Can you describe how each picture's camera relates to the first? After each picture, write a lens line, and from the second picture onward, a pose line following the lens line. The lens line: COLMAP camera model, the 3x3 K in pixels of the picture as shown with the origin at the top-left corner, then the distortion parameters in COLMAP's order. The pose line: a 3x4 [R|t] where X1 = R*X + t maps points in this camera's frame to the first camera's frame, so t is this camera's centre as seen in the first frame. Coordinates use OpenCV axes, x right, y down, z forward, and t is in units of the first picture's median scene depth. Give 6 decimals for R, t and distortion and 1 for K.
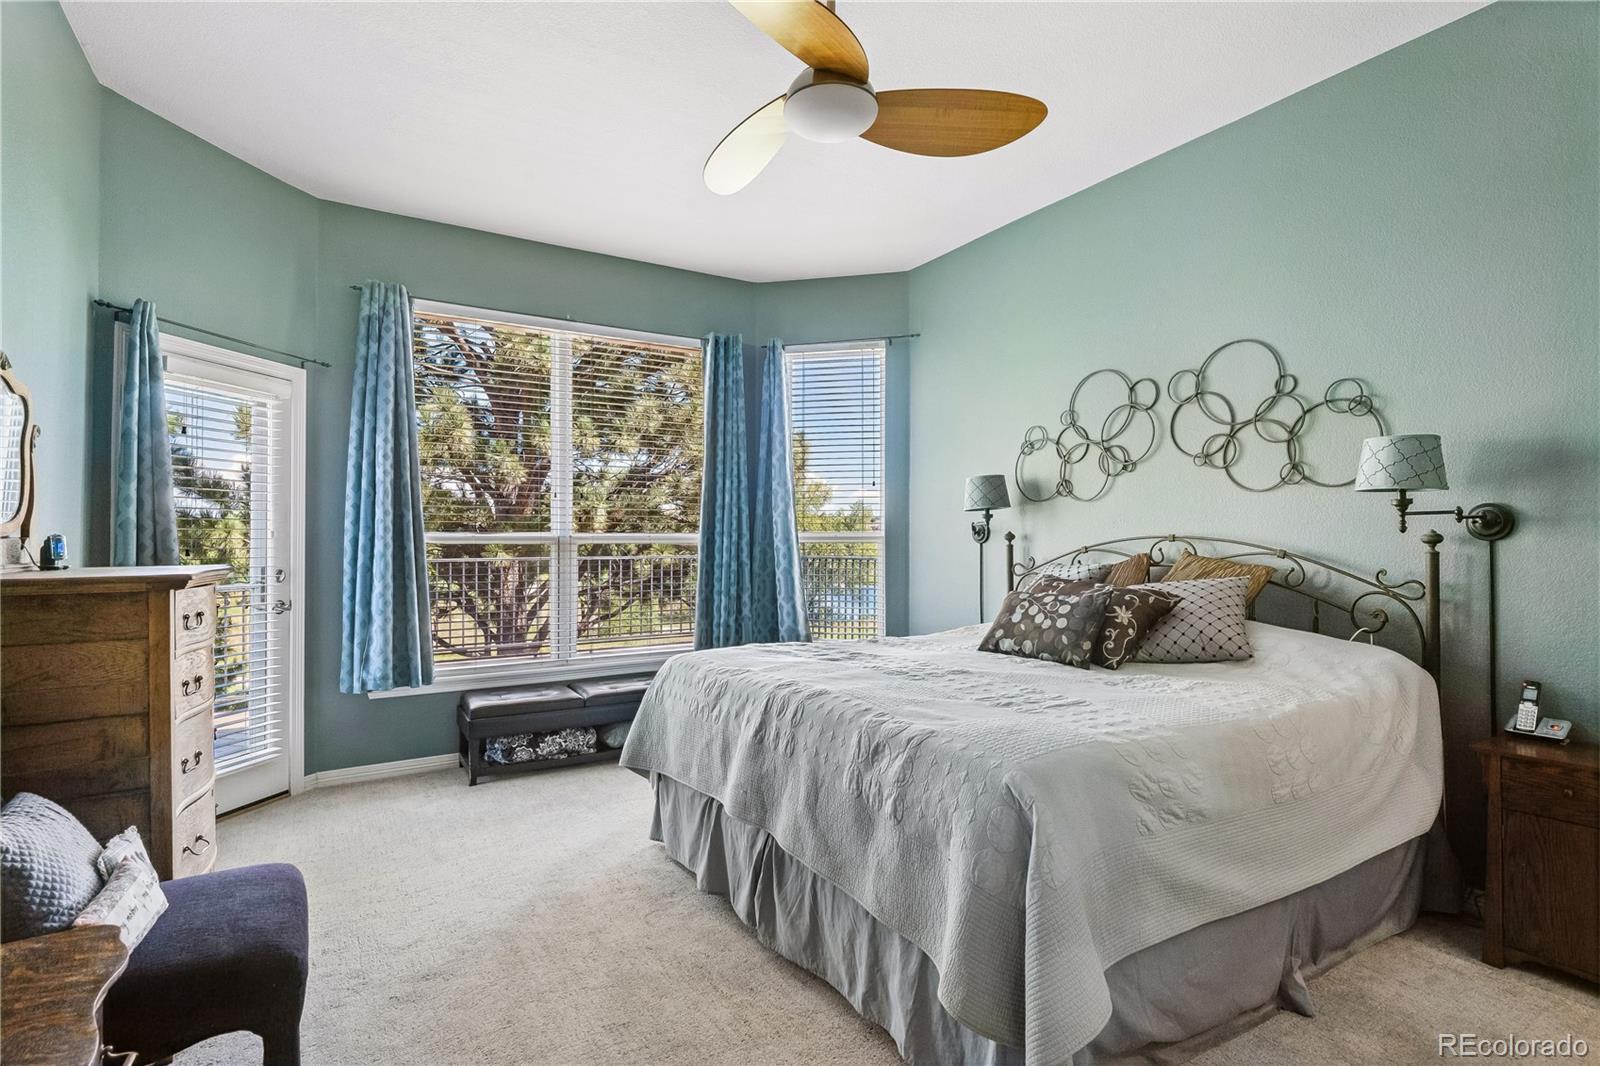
lens RADIAL K [[782.3, 0, 800.0], [0, 782.3, 533.0], [0, 0, 1]] dist [0.000251, -0.000449]
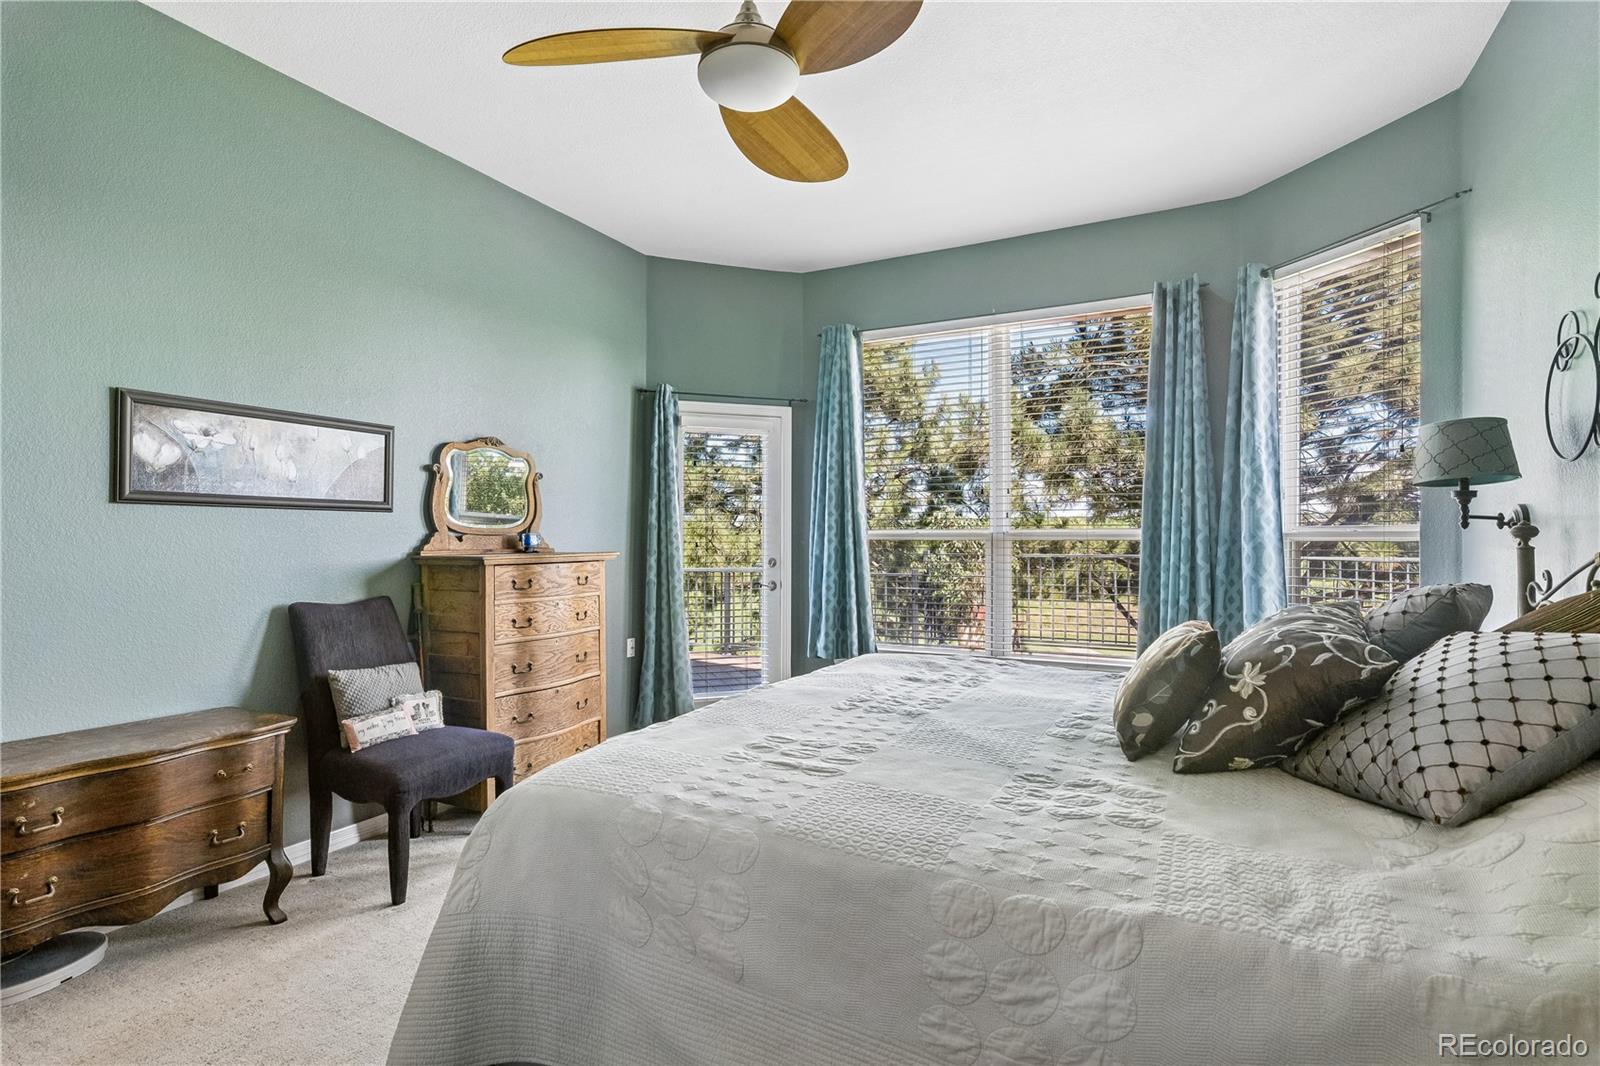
lens RADIAL K [[782.3, 0, 800.0], [0, 782.3, 533.0], [0, 0, 1]] dist [0.000251, -0.000449]
pose [[0.516783, -0.002210, -0.856114, 0.472852], [0.006187, 0.999980, 0.001153, 0.001848], [0.856094, -0.005892, 0.516786, 0.311958]]
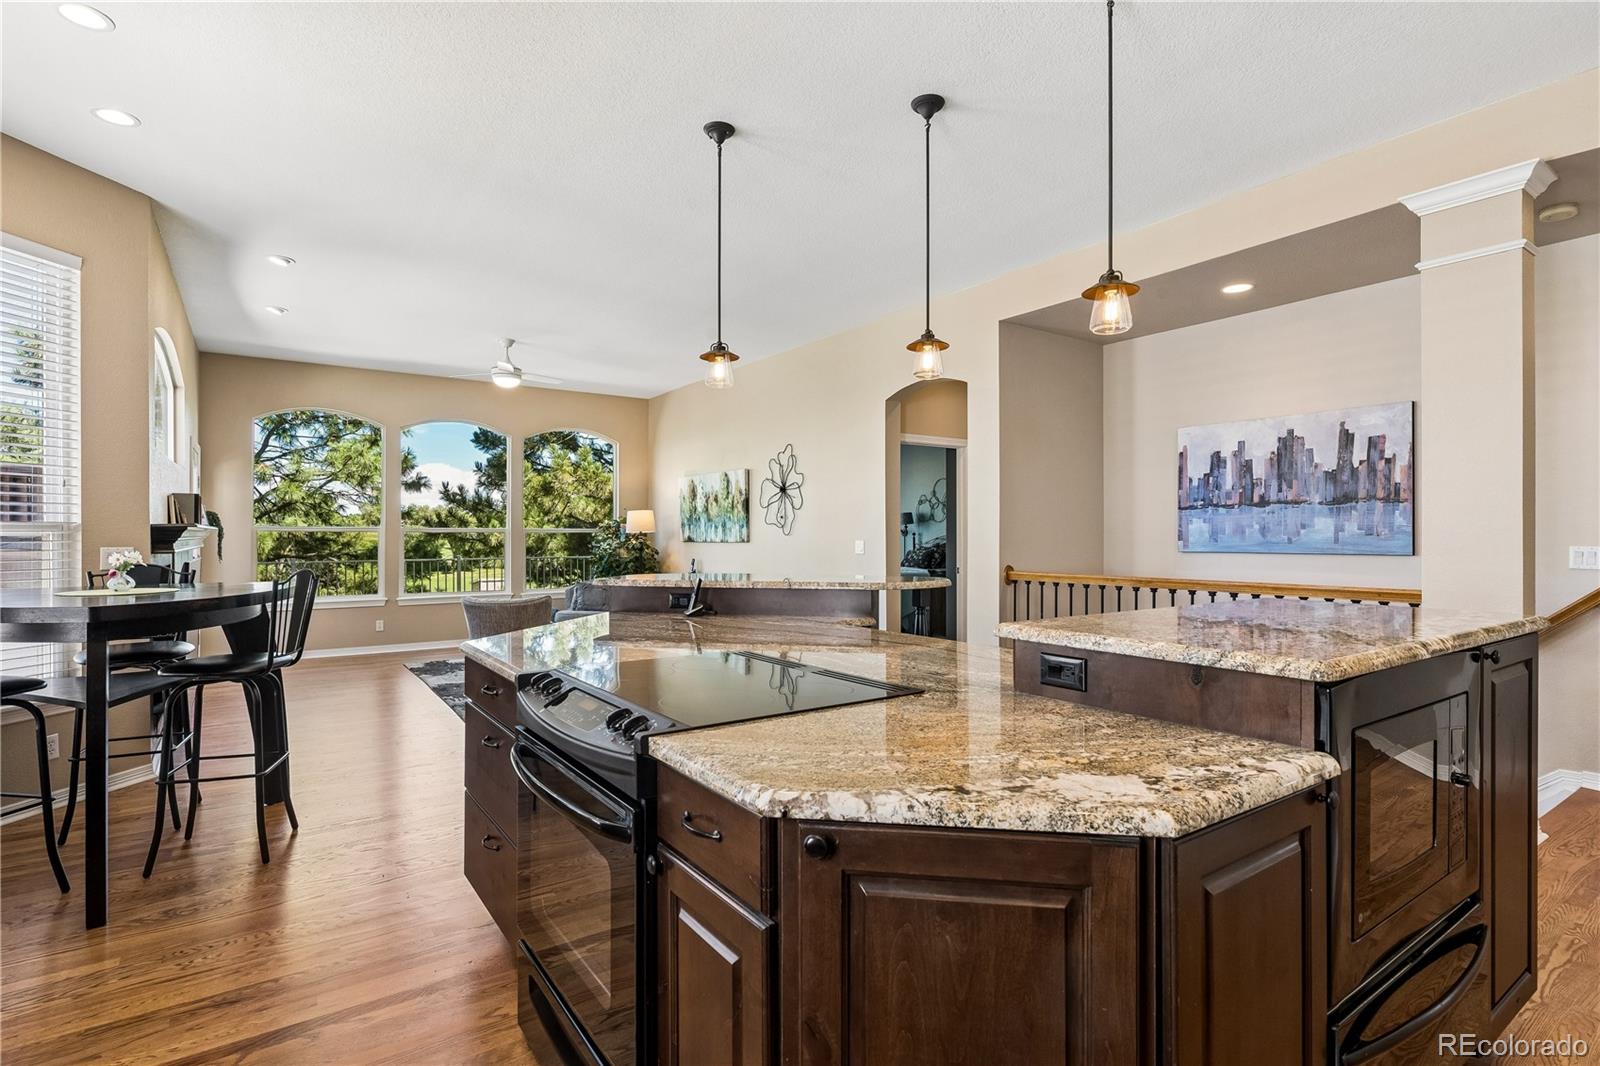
lens RADIAL K [[782.3, 0, 800.0], [0, 782.3, 533.0], [0, 0, 1]] dist [0.000251, -0.000449]
pose [[0.998465, 0.006569, 0.054996, -0.290066], [-0.006879, 0.999962, 0.005444, -0.011576], [-0.054958, -0.005814, 0.998472, -1.762019]]
